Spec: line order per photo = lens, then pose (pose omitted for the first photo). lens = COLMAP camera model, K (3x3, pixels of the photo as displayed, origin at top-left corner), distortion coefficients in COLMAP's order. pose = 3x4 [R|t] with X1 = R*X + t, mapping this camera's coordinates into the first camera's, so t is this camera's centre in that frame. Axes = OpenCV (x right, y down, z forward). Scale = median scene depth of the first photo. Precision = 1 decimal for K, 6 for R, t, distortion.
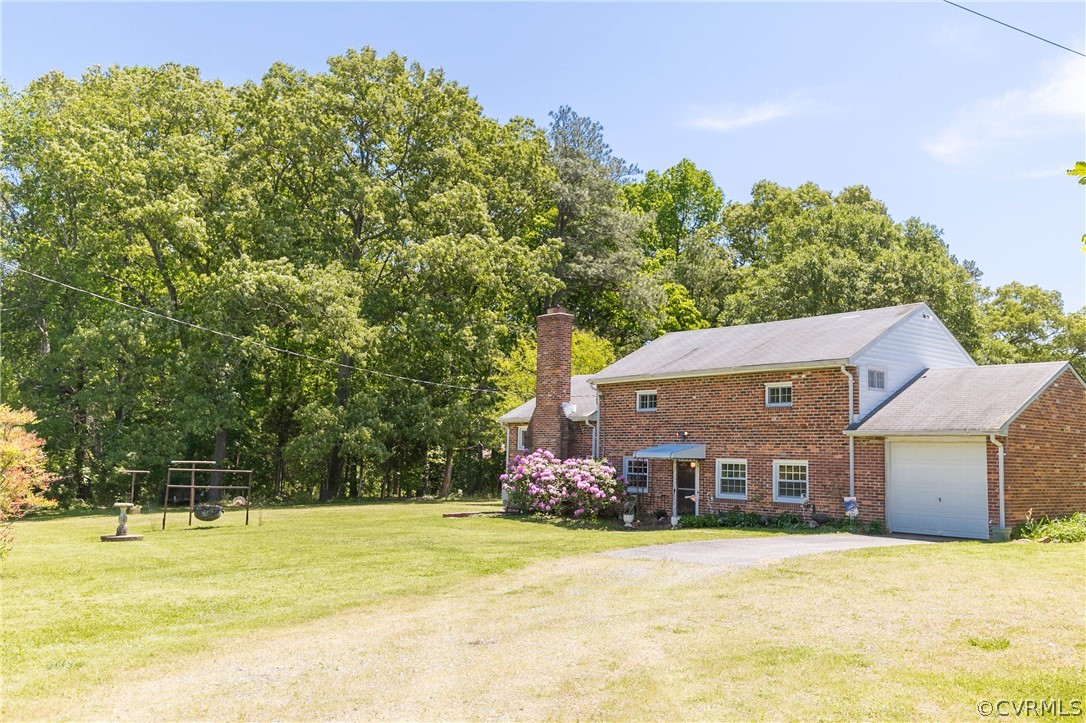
lens RADIAL K [[904.5, 0, 543.0], [0, 904.5, 361.5], [0, 0, 1]] dist [-0.000265, -0.003224]
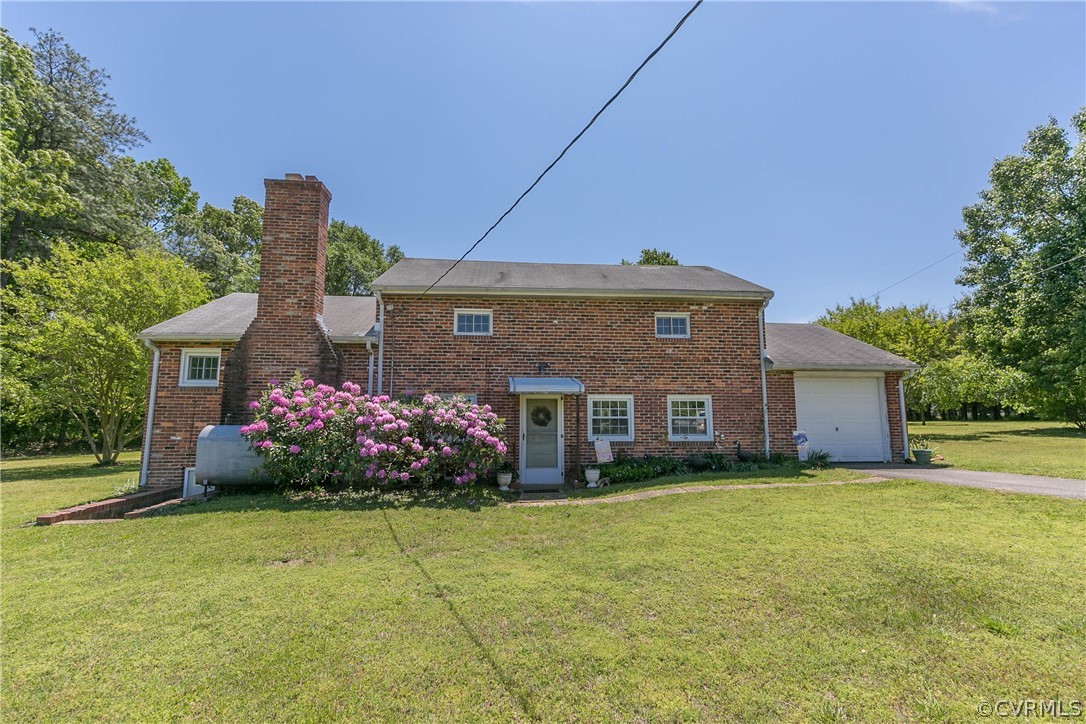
lens RADIAL K [[487.5, 0, 543.0], [0, 487.5, 362.0], [0, 0, 1]] dist [0.011543, 0.000029]
pose [[0.564991, 0.072156, 0.821936, -0.106603], [-0.072343, 0.996664, -0.037768, 0.049386], [-0.821920, -0.038123, 0.568326, 0.395637]]
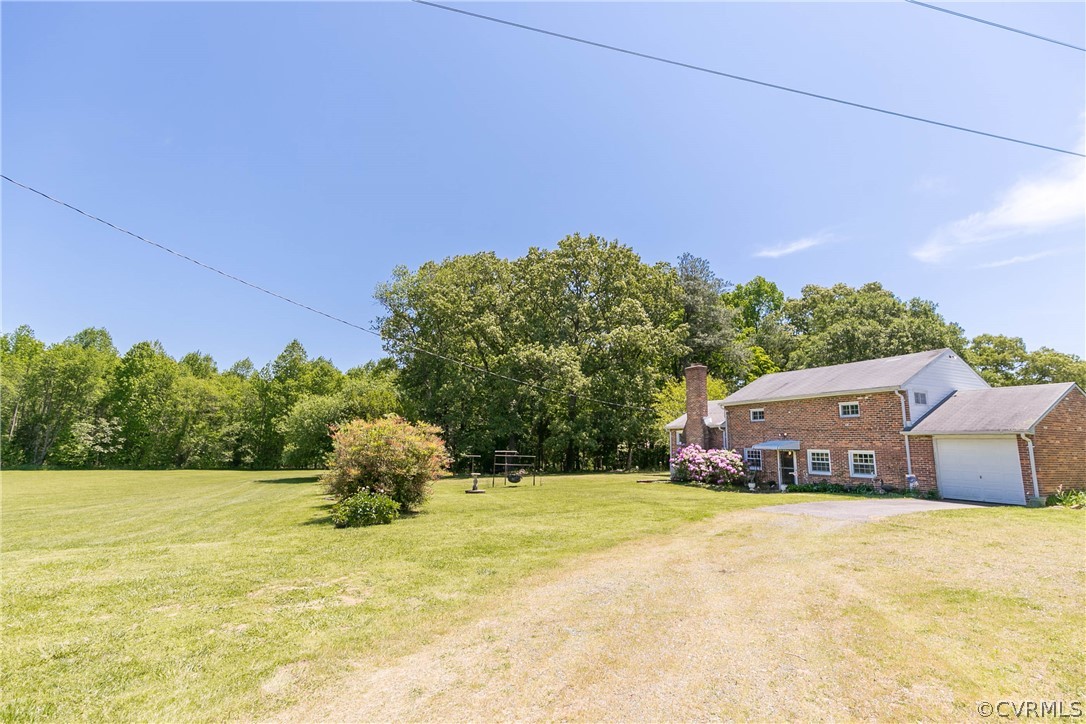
lens RADIAL K [[480.3, 0, 543.0], [0, 480.3, 362.0], [0, 0, 1]] dist [-0.003467, -0.000148]
pose [[0.965986, -0.046574, -0.254364, -0.021955], [0.028413, 0.996808, -0.074612, 0.000173], [0.257027, 0.064847, 0.964226, 0.013395]]
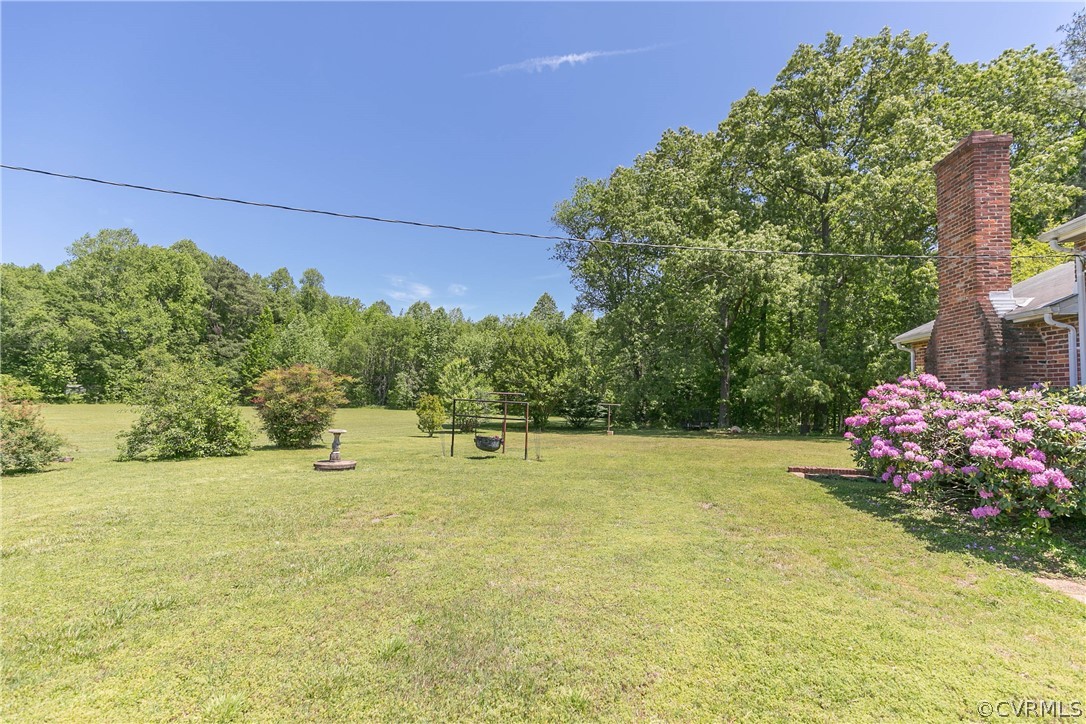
lens RADIAL K [[480.3, 0, 543.0], [0, 480.3, 362.0], [0, 0, 1]] dist [-0.003467, -0.000148]
pose [[0.638023, -0.048990, -0.768457, 0.042369], [0.066859, 0.997730, -0.008096, 0.043393], [0.767109, -0.046213, 0.639850, 0.360095]]
